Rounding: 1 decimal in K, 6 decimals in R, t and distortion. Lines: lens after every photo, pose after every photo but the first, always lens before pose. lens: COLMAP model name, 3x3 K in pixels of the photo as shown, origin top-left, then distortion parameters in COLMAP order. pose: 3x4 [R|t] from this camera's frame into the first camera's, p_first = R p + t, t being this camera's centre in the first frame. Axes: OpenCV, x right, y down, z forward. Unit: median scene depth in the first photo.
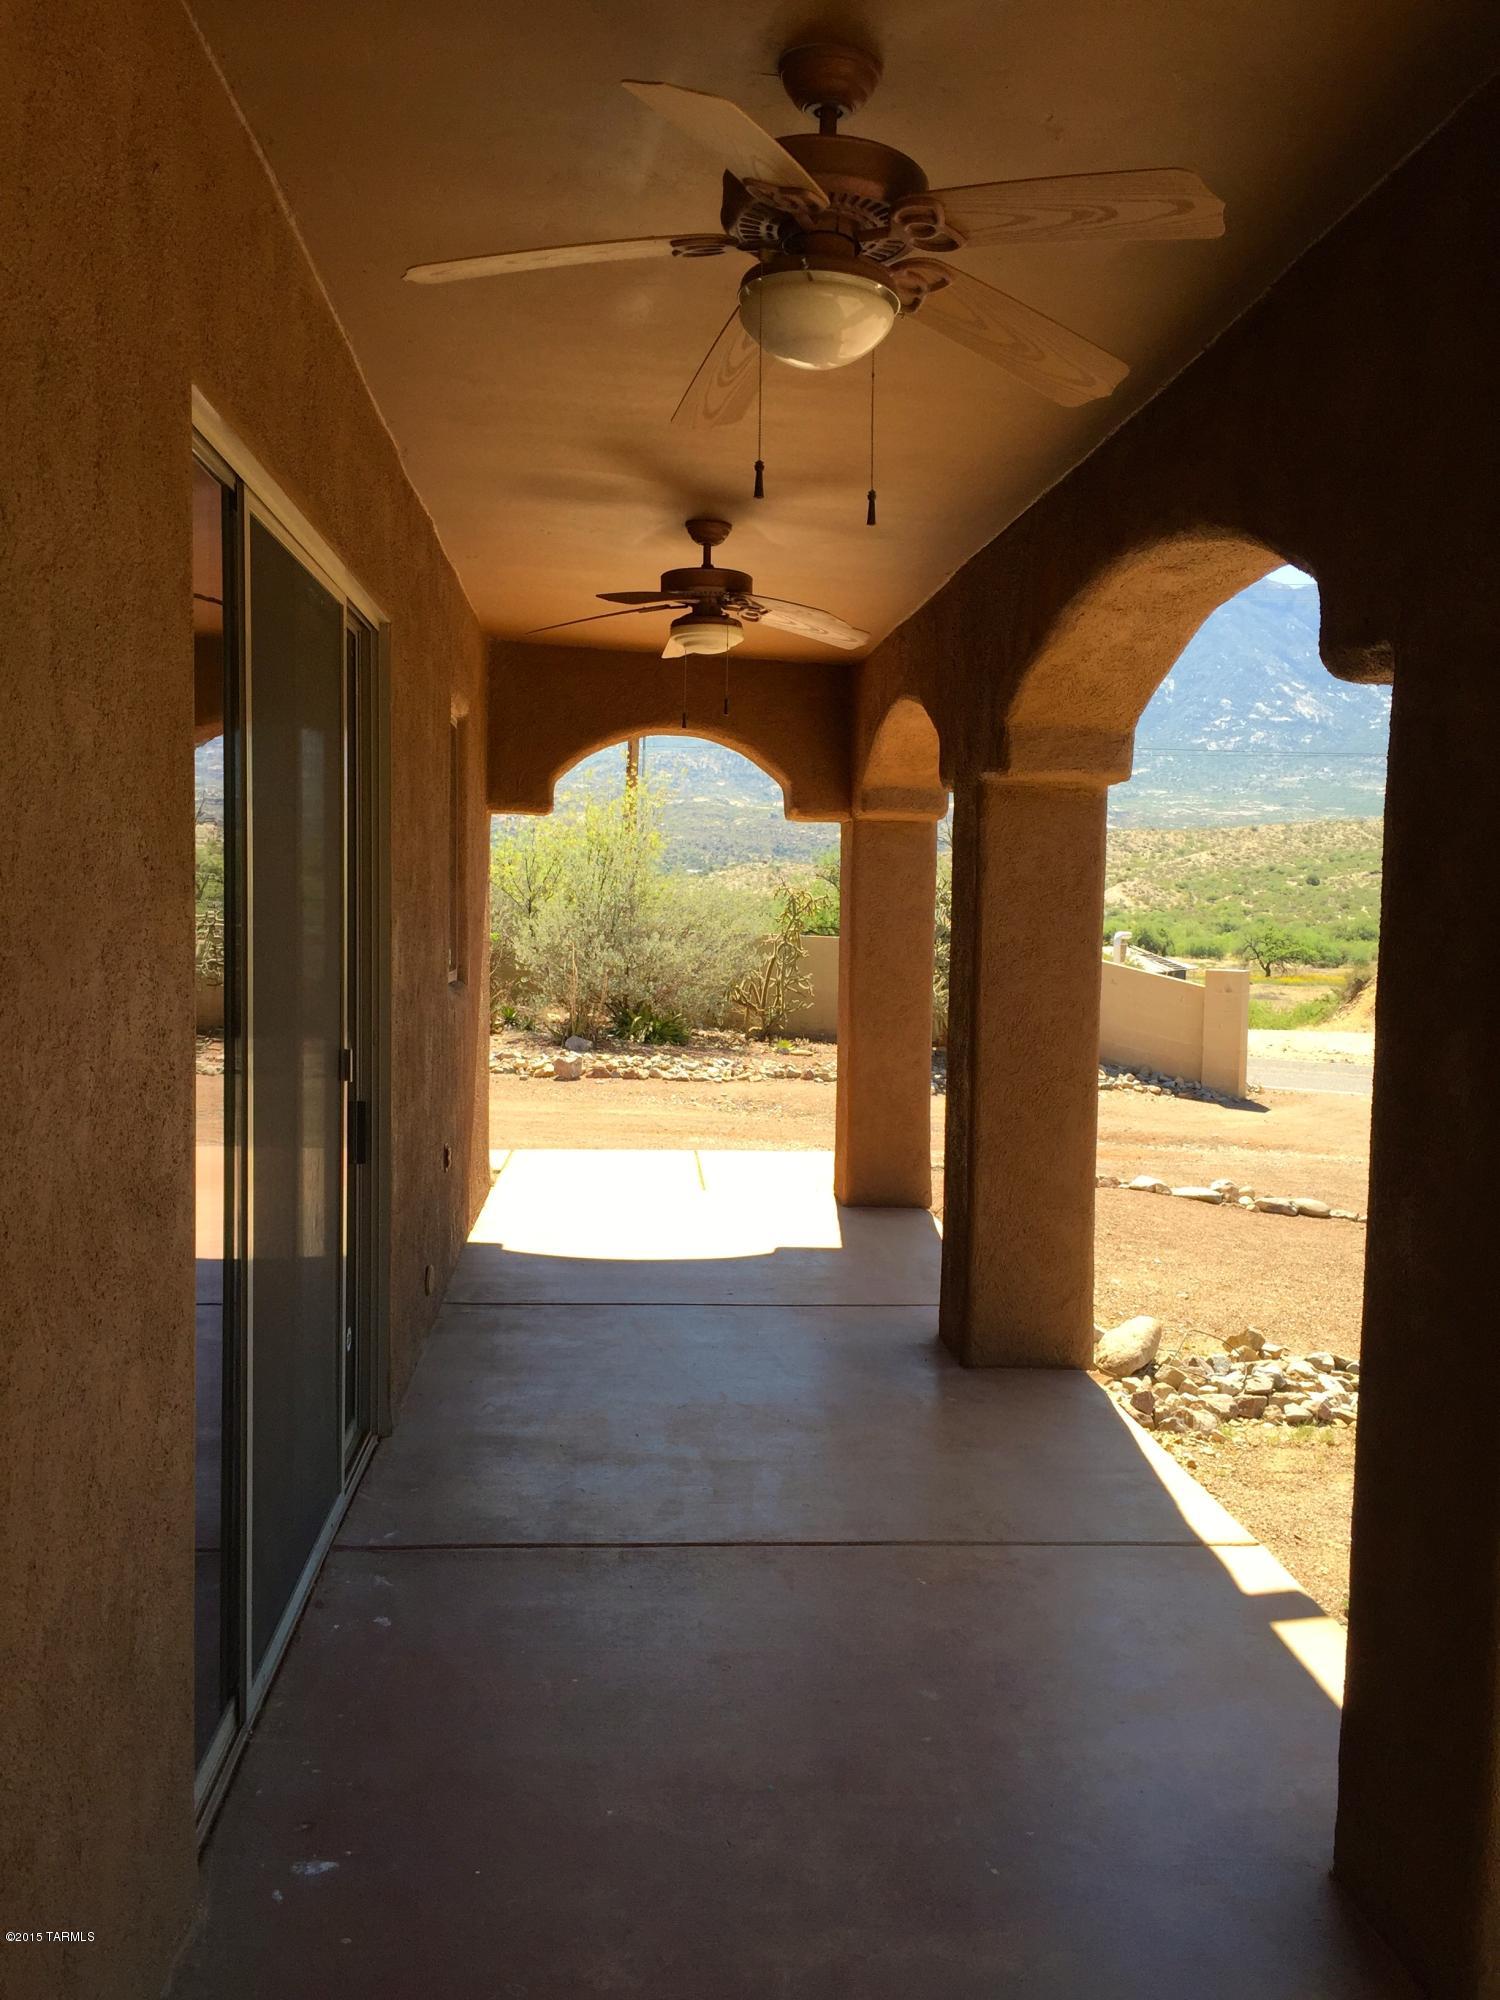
lens RADIAL K [[1714.5, 0, 754.0], [0, 1714.5, 1003.3], [0, 0, 1]] dist [0.080832, -0.109161]
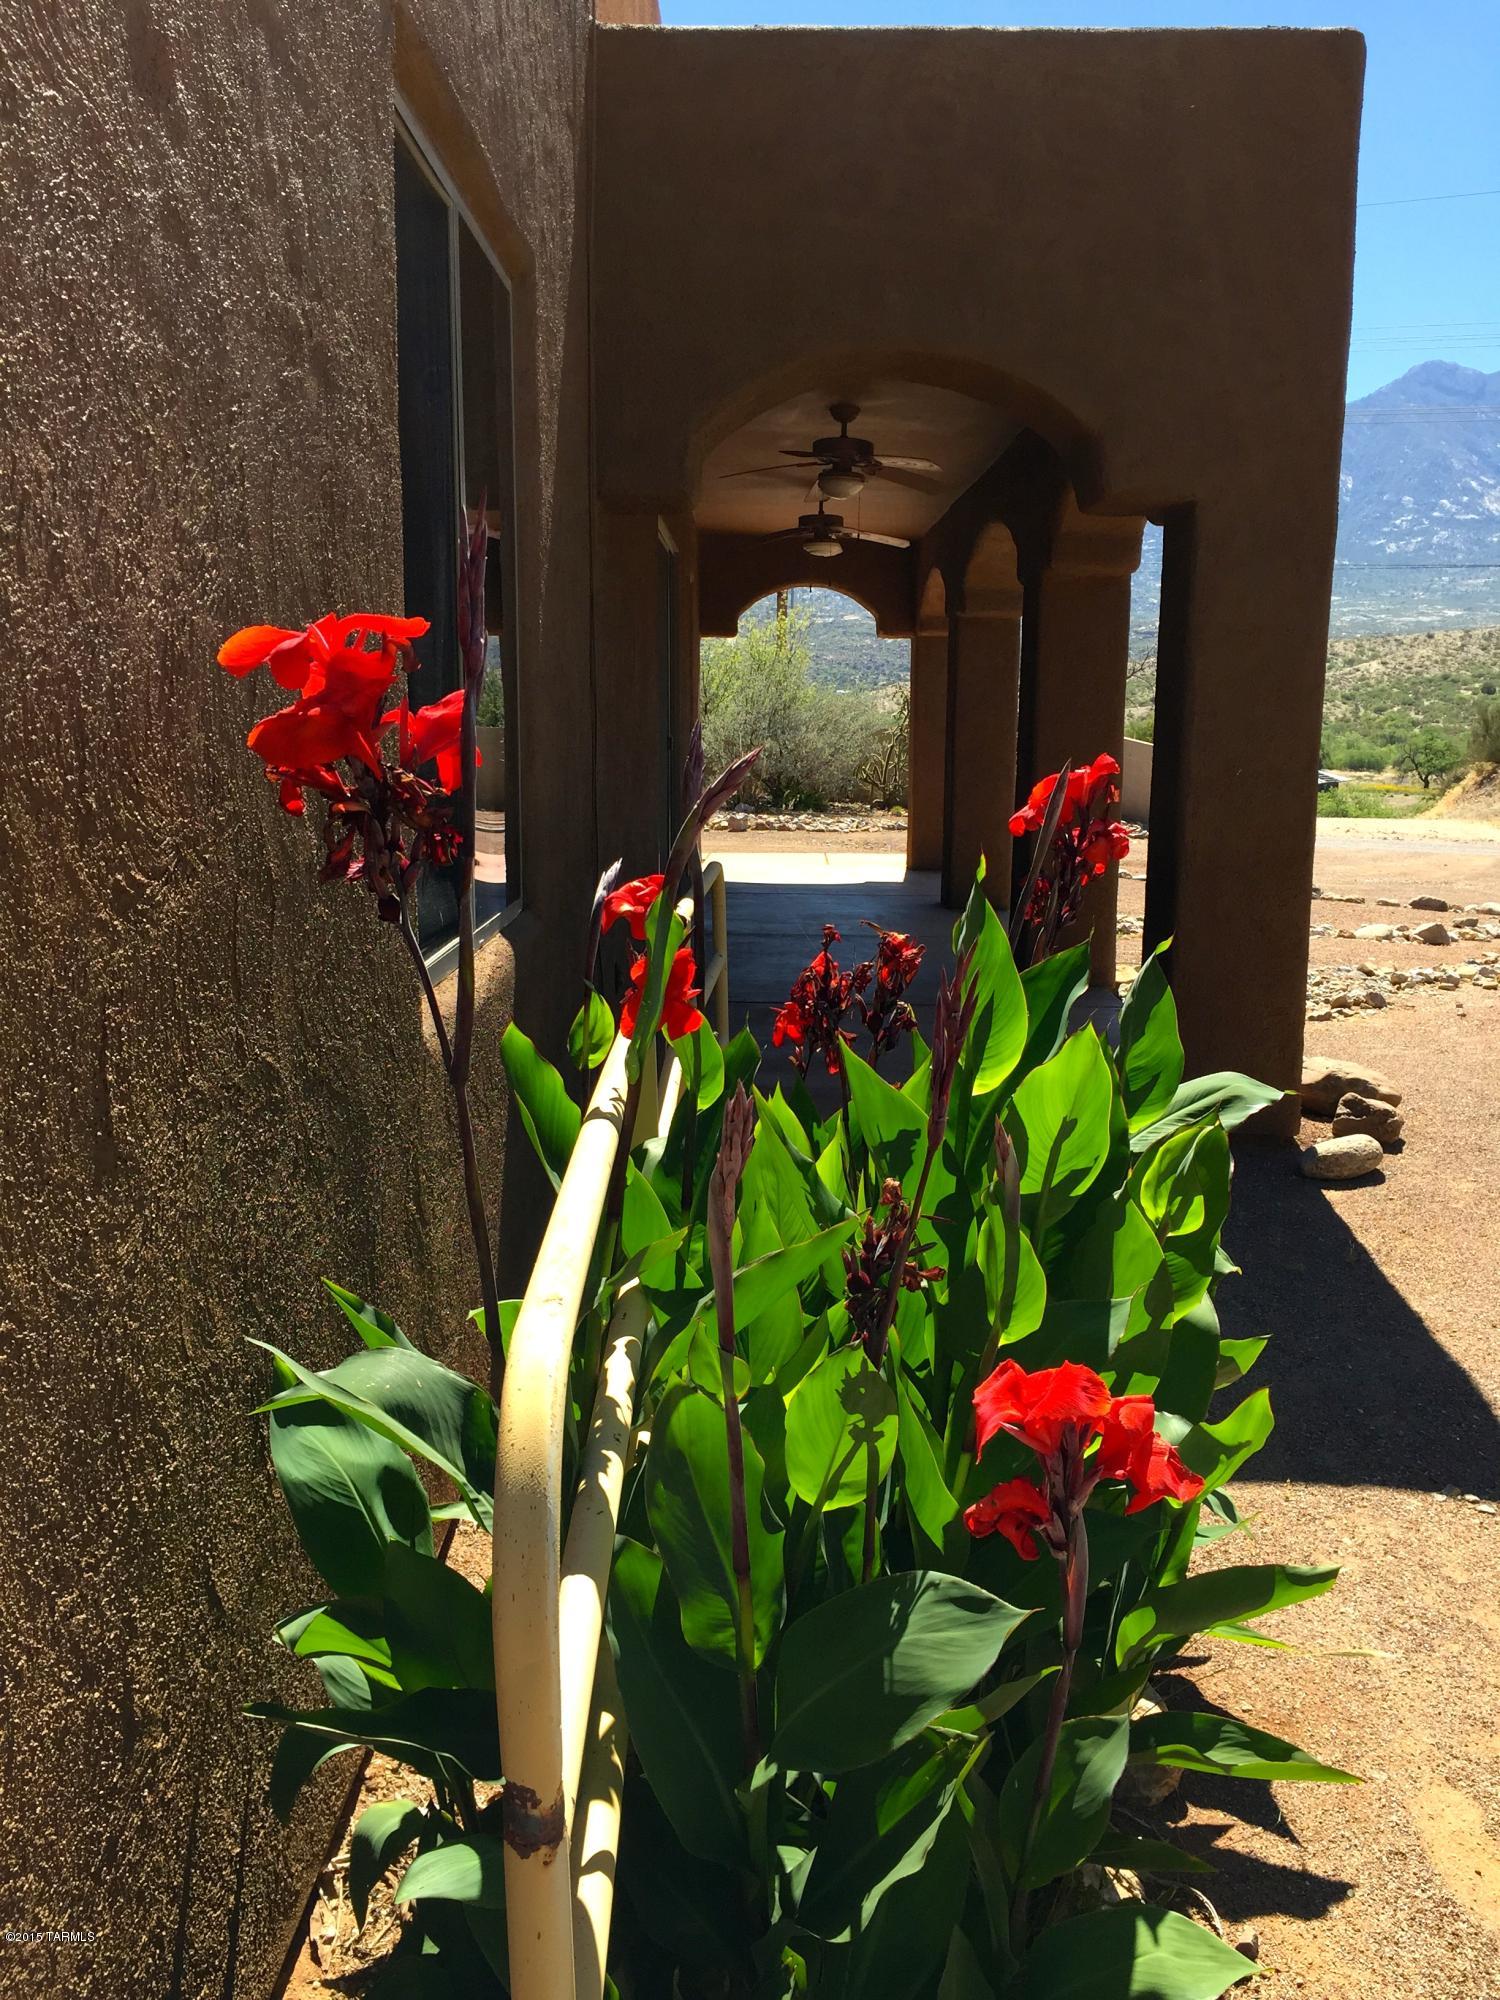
lens RADIAL K [[1714.5, 0, 754.0], [0, 1714.5, 1003.3], [0, 0, 1]] dist [0.080832, -0.109161]
pose [[0.996126, 0.000078, -0.087936, 0.024123], [0.008888, 0.994790, 0.101556, 0.038187], [0.087486, -0.101944, 0.990936, -0.355362]]
